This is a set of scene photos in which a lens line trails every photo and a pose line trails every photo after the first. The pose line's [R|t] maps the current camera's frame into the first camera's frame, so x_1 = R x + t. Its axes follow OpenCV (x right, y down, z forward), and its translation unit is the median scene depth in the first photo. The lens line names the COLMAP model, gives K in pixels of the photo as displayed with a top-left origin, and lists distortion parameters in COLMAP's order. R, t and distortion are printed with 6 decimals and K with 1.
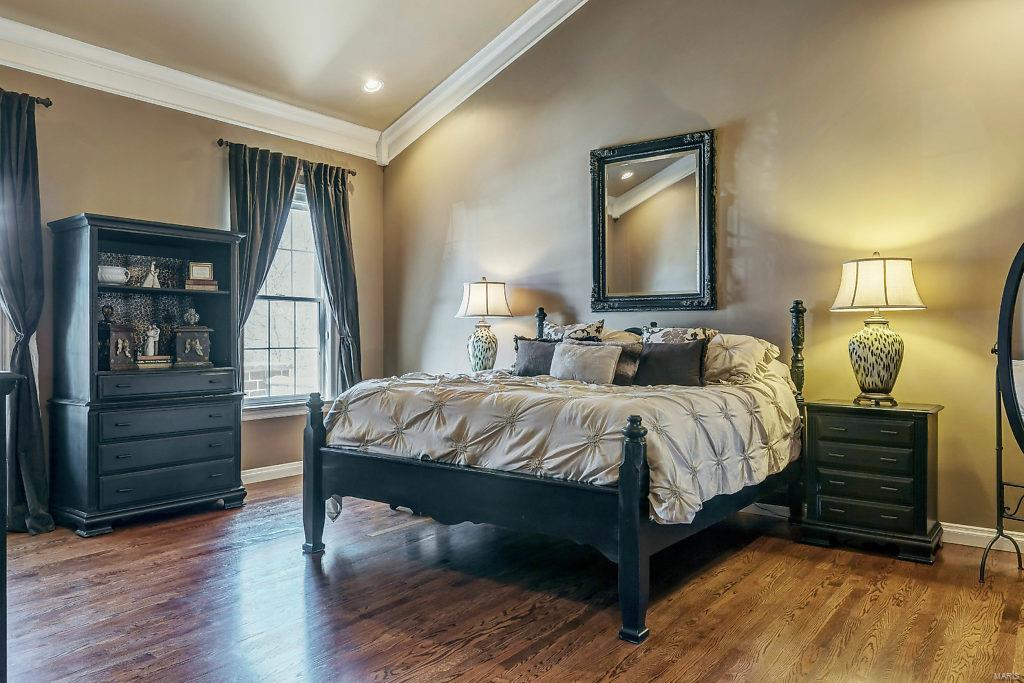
lens RADIAL K [[726.0, 0, 512.0], [0, 726.0, 341.5], [0, 0, 1]] dist [-0.072658, -0.000004]
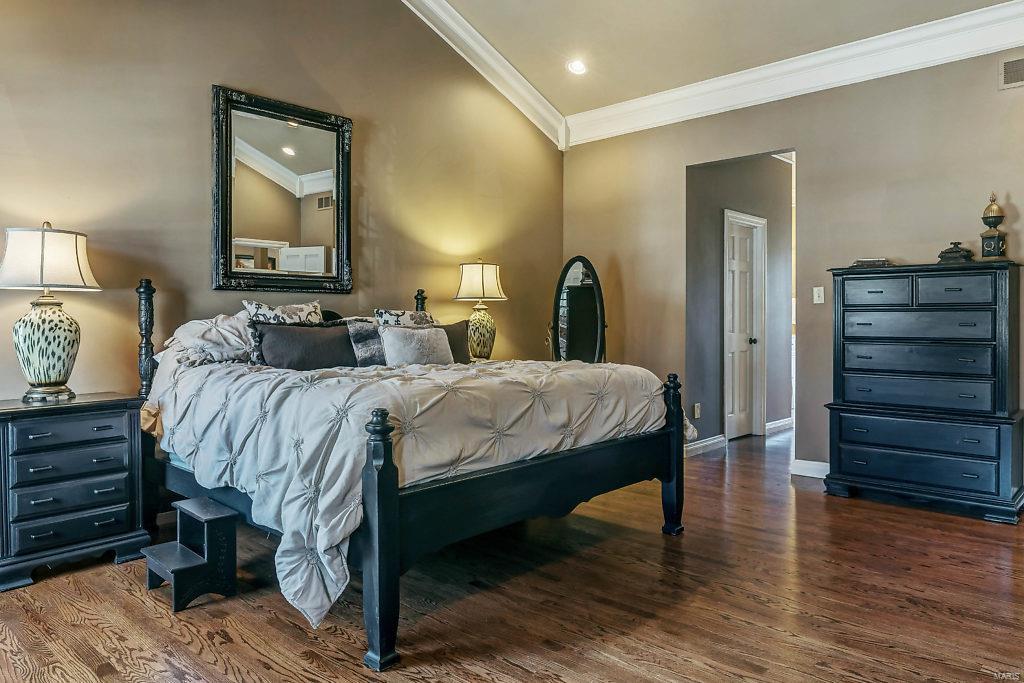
lens RADIAL K [[716.4, 0, 510.0], [0, 716.4, 318.3], [0, 0, 1]] dist [0.004574, -0.001489]
pose [[0.085442, -0.002310, 0.996341, -0.741590], [0.008171, 0.999965, 0.001618, -0.008799], [-0.996310, 0.008003, 0.085457, 0.697913]]
